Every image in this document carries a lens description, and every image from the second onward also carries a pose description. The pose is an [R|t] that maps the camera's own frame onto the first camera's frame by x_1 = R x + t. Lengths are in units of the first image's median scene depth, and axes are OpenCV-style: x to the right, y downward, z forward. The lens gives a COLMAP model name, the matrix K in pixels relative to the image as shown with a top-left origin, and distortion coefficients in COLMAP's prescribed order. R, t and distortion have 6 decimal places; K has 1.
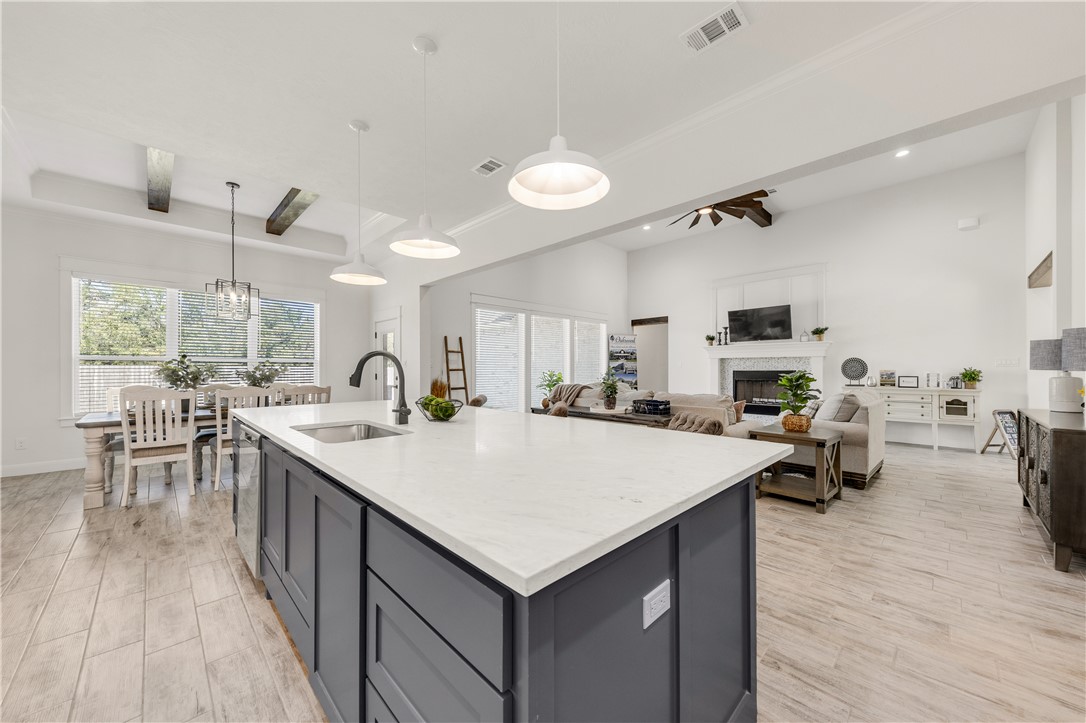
lens RADIAL K [[396.8, 0, 548.8], [0, 396.8, 364.3], [0, 0, 1]] dist [-0.001443, 0.000293]
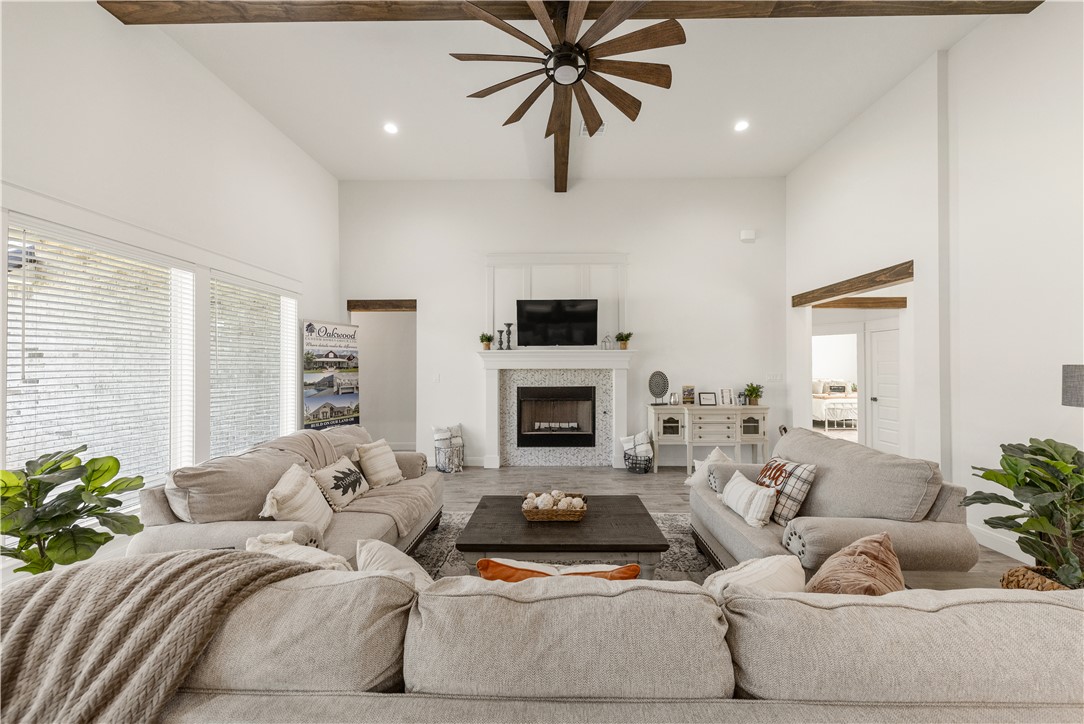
lens RADIAL K [[374.7, 0, 551.3], [0, 374.7, 369.0], [0, 0, 1]] dist [0.002306, 0.000033]
pose [[0.710376, -0.000343, 0.703823, 0.042755], [-0.006979, 0.999947, 0.007531, -0.020883], [-0.703788, -0.010262, 0.710336, 0.484804]]
